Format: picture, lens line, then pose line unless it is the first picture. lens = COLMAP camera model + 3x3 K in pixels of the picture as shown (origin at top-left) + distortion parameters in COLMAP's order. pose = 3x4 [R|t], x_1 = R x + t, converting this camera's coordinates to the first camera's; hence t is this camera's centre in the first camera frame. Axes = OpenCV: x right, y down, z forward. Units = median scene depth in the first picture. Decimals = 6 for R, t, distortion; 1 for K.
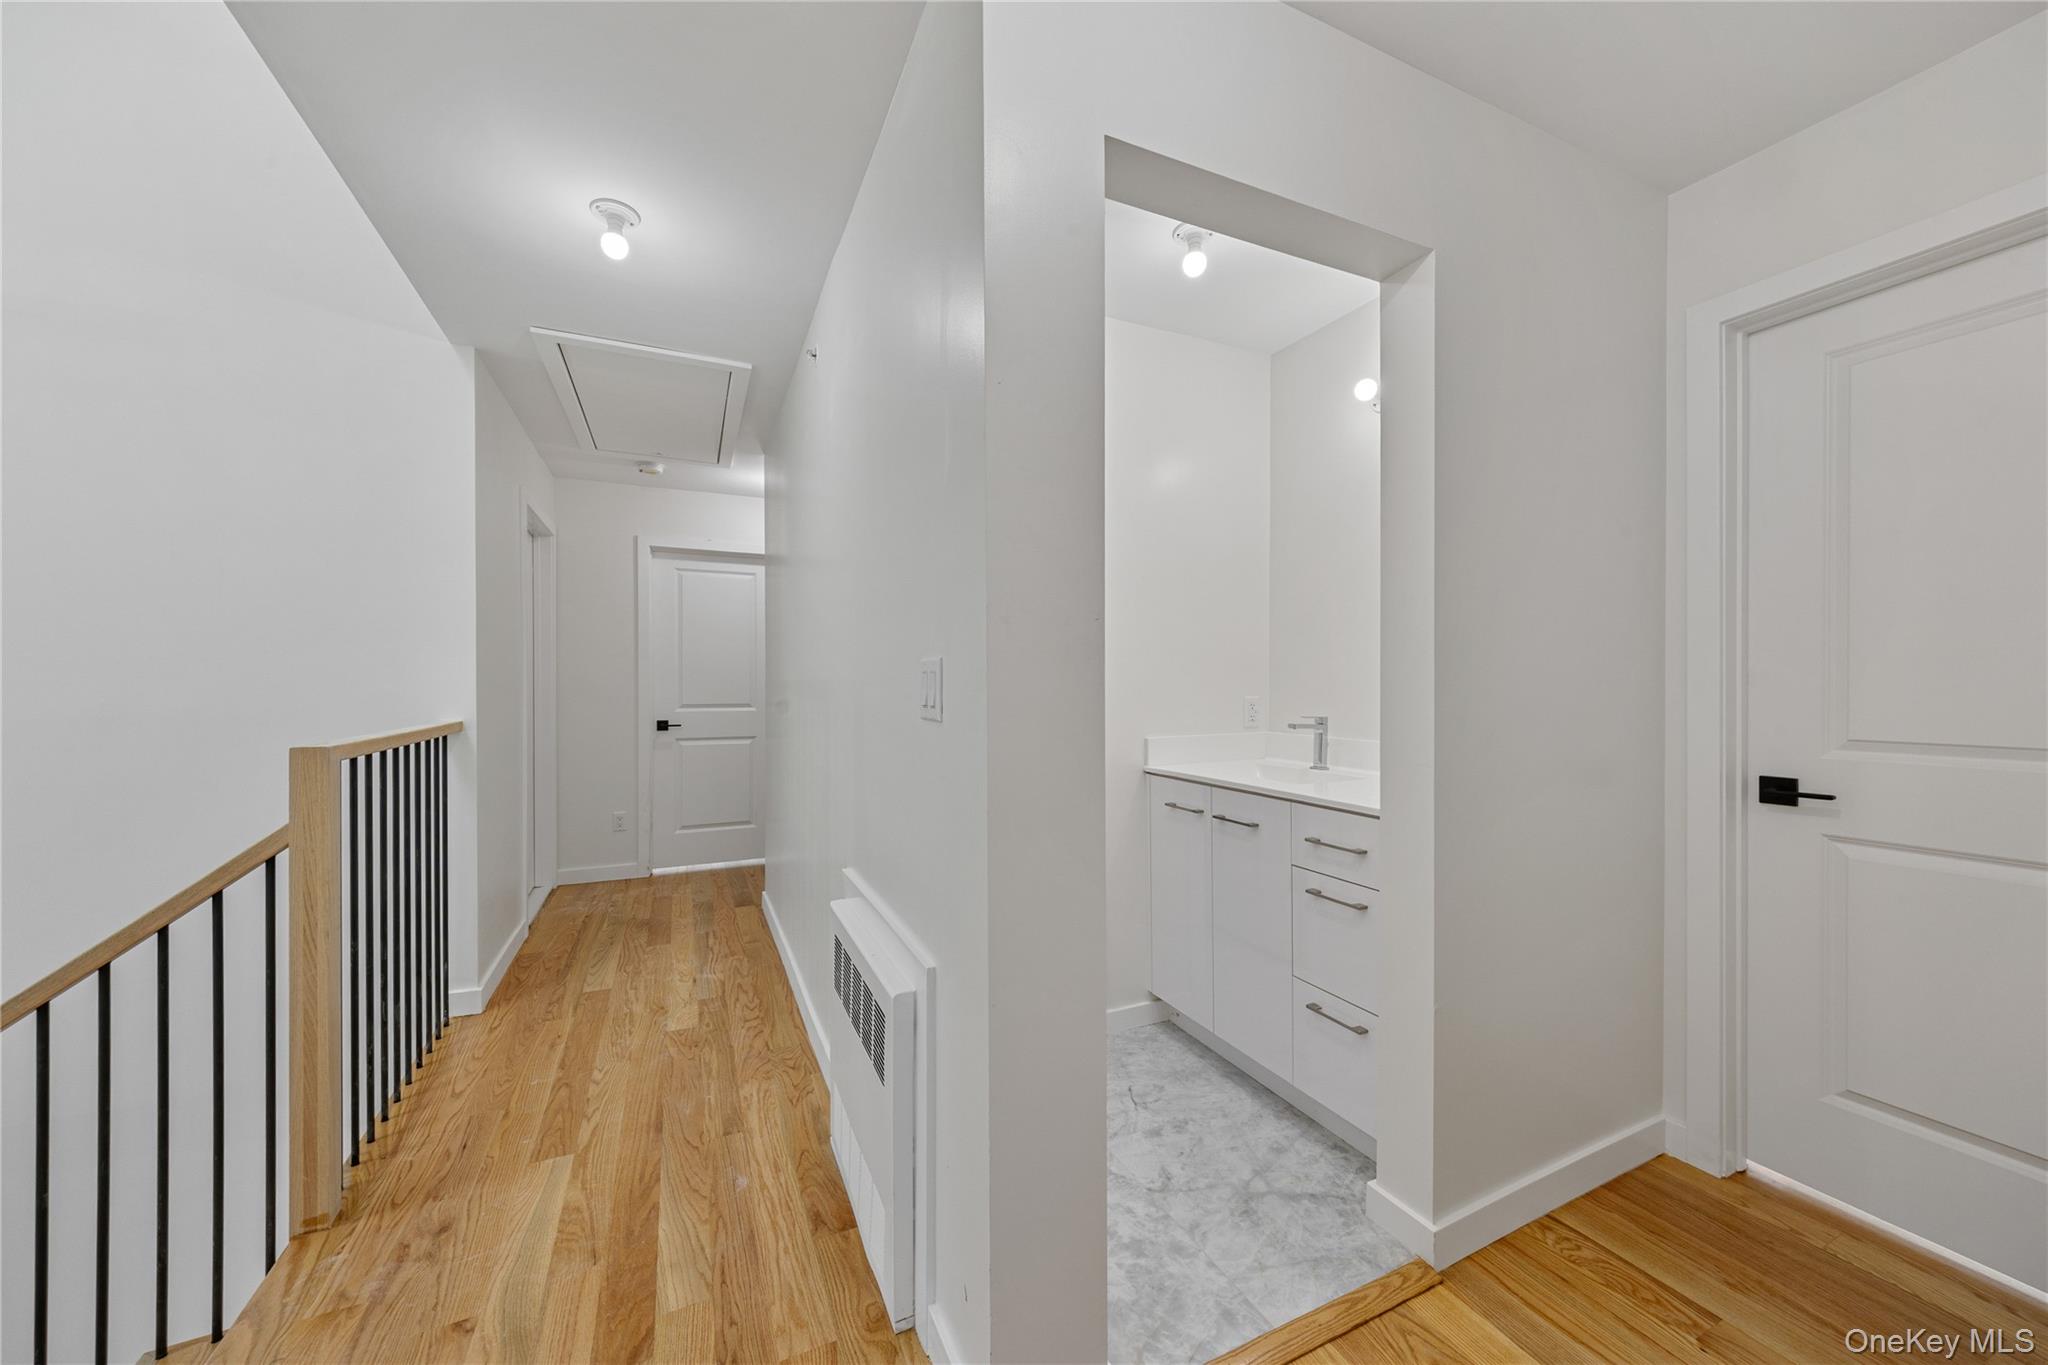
lens RADIAL K [[737.4, 0, 1018.4], [0, 737.4, 685.2], [0, 0, 1]] dist [-0.000314, -0.000016]
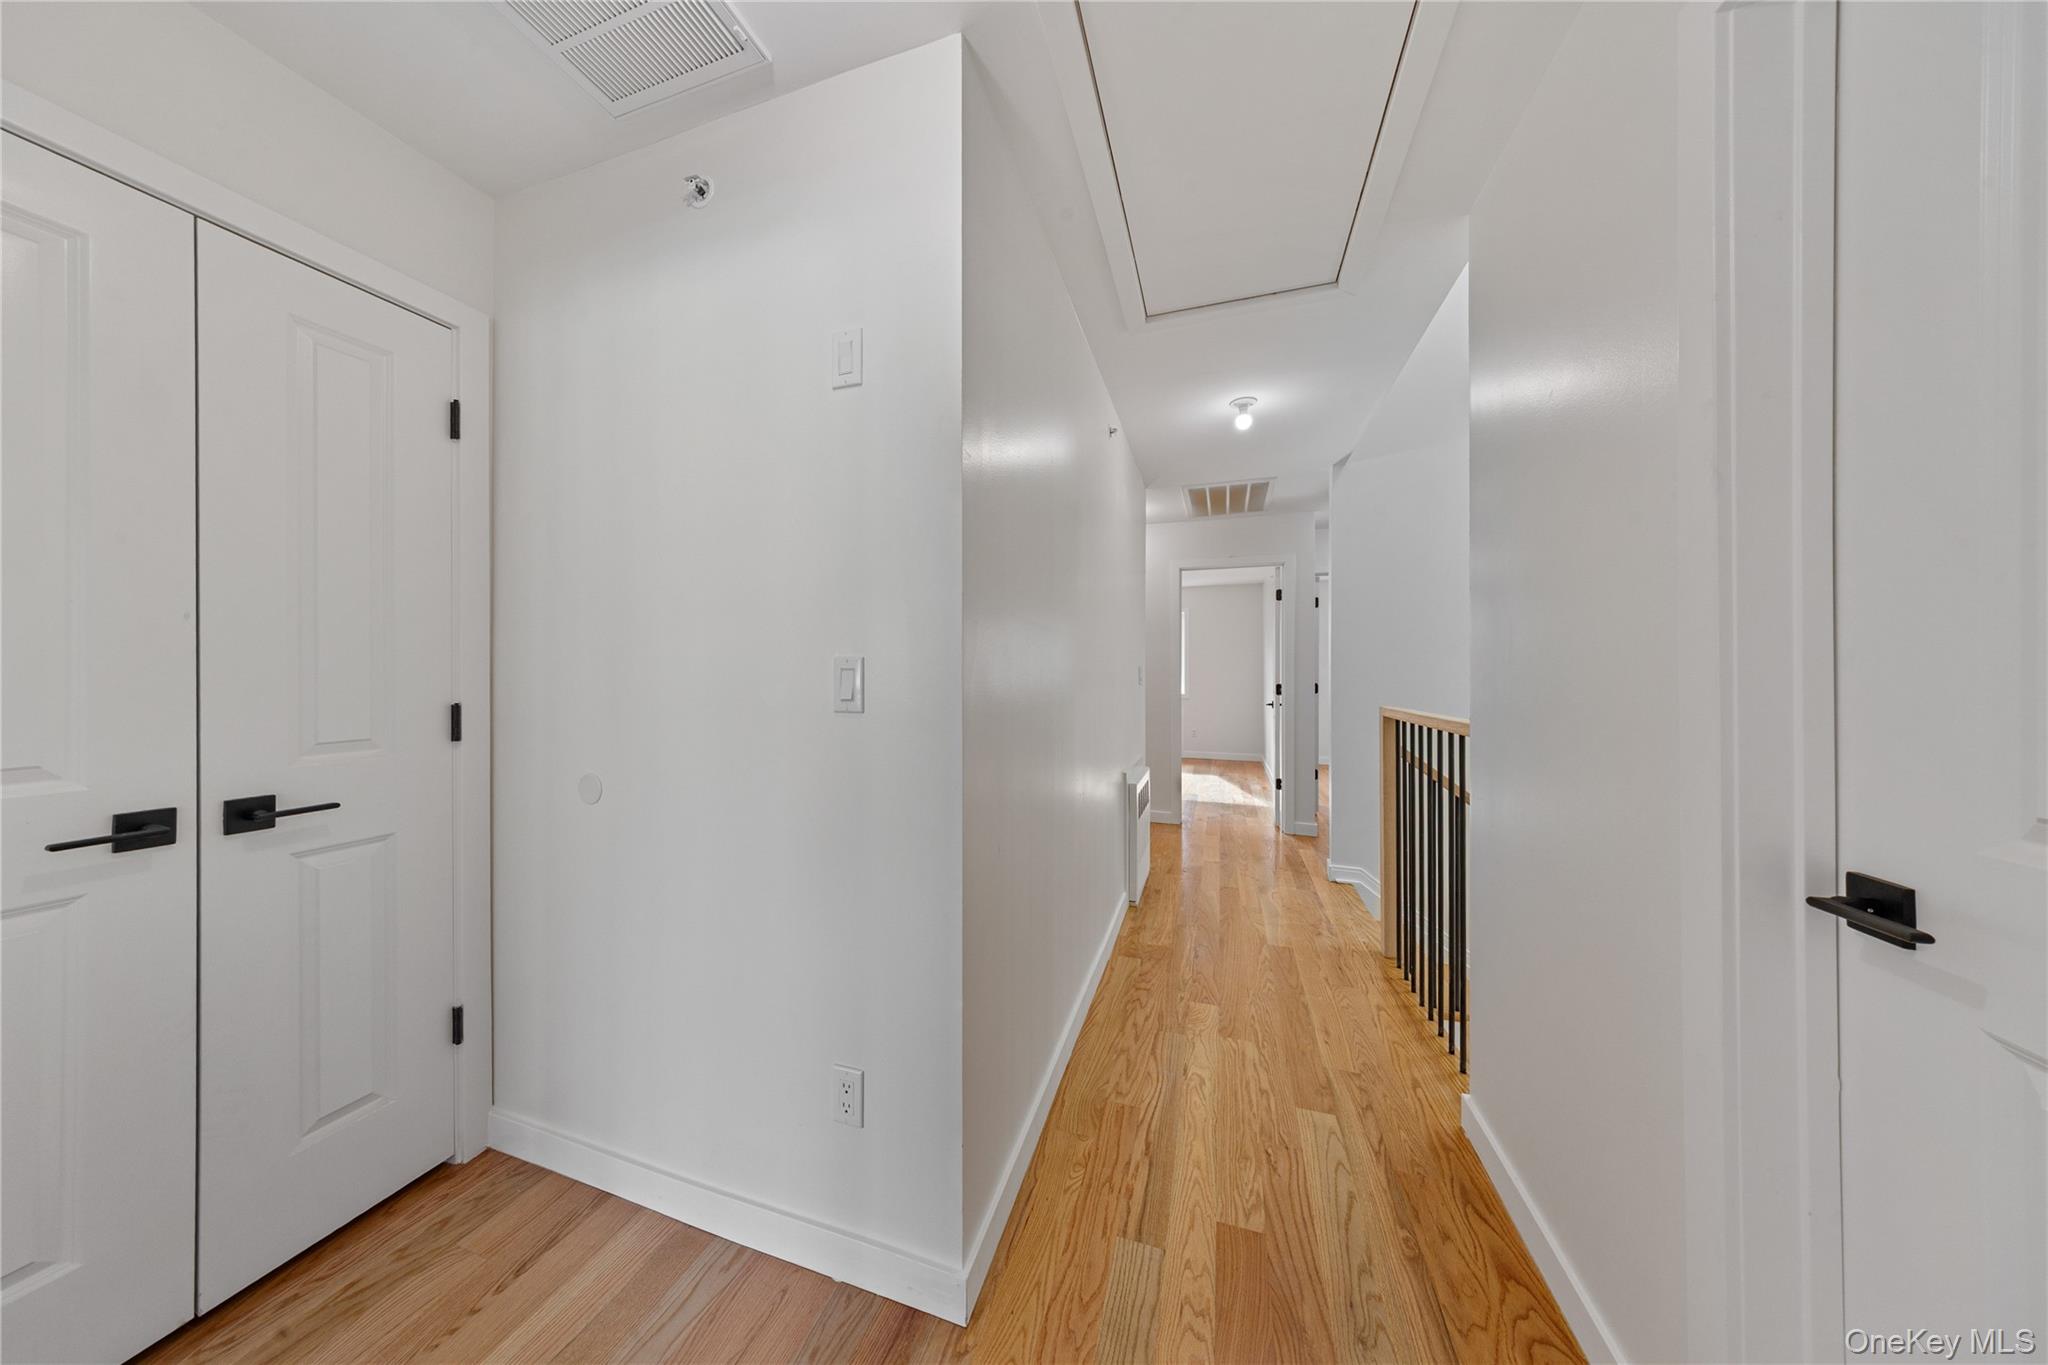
lens RADIAL K [[606.8, 0, 1017.3], [0, 606.8, 670.4], [0, 0, 1]] dist [-0.000113, -0.000016]
pose [[-0.728486, 0.002691, 0.685055, -0.796279], [0.004152, 0.999991, 0.000487, -0.009088], [-0.685048, 0.003198, -0.728491, 1.687873]]
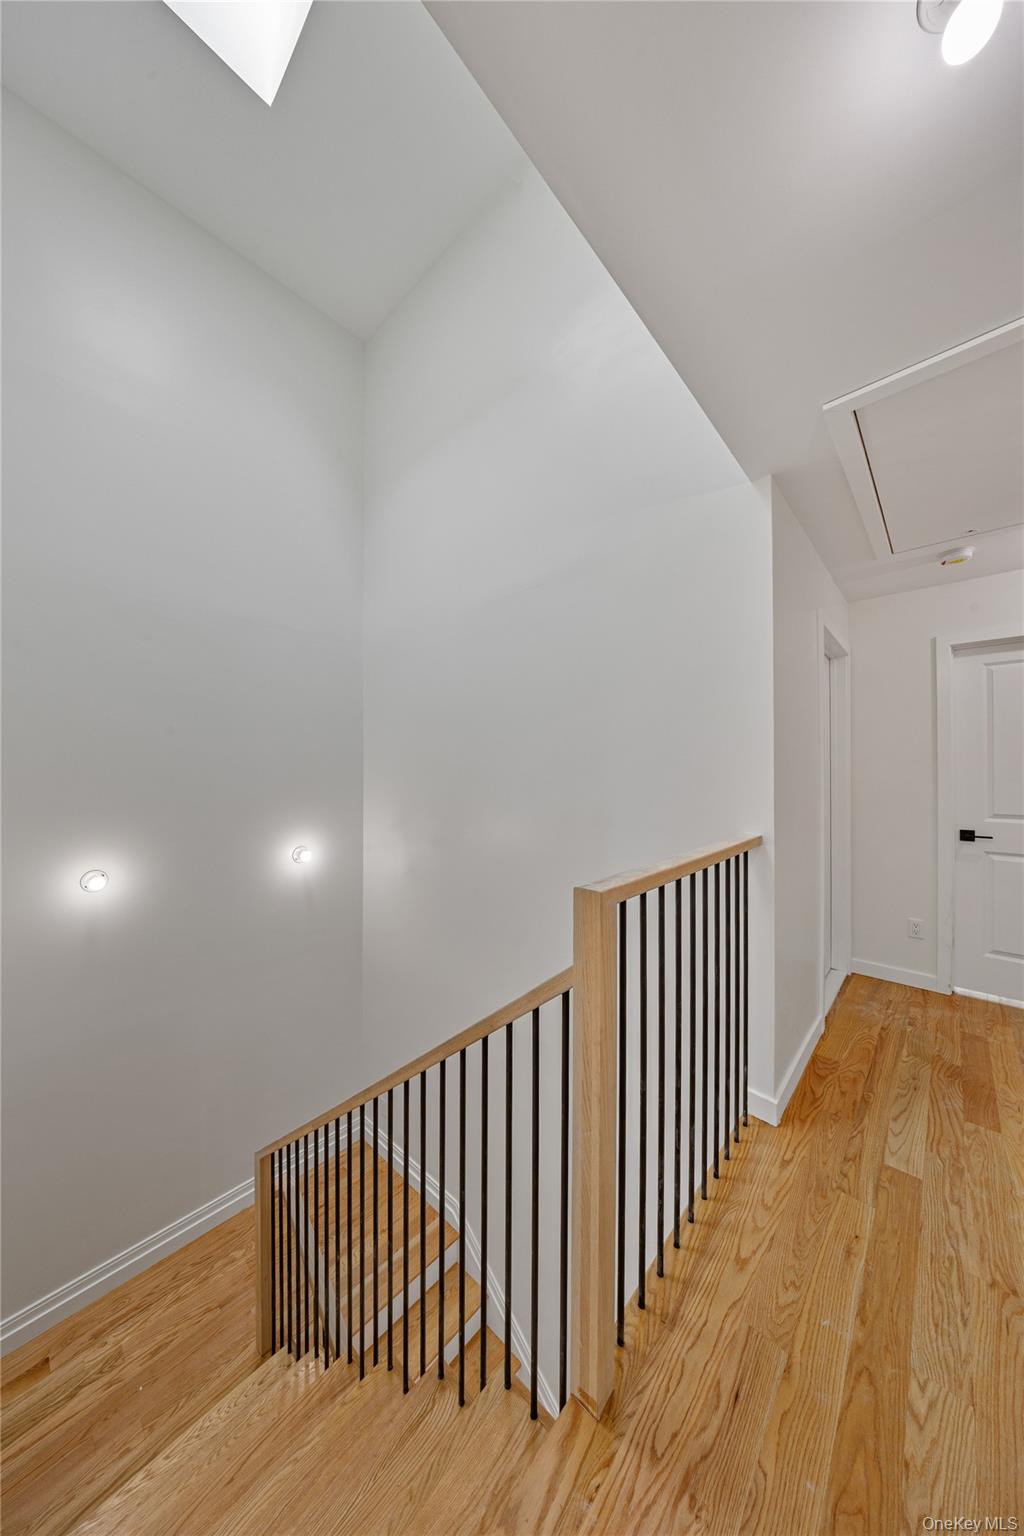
lens RADIAL K [[477.4, 0, 512.0], [0, 477.4, 768.0], [0, 0, 1]] dist [-0.020058, 0.003214]
pose [[0.384828, -0.007564, -0.922957, -0.261901], [-0.005249, 0.999932, -0.010383, -0.036728], [0.922974, 0.008840, 0.384762, 0.401710]]
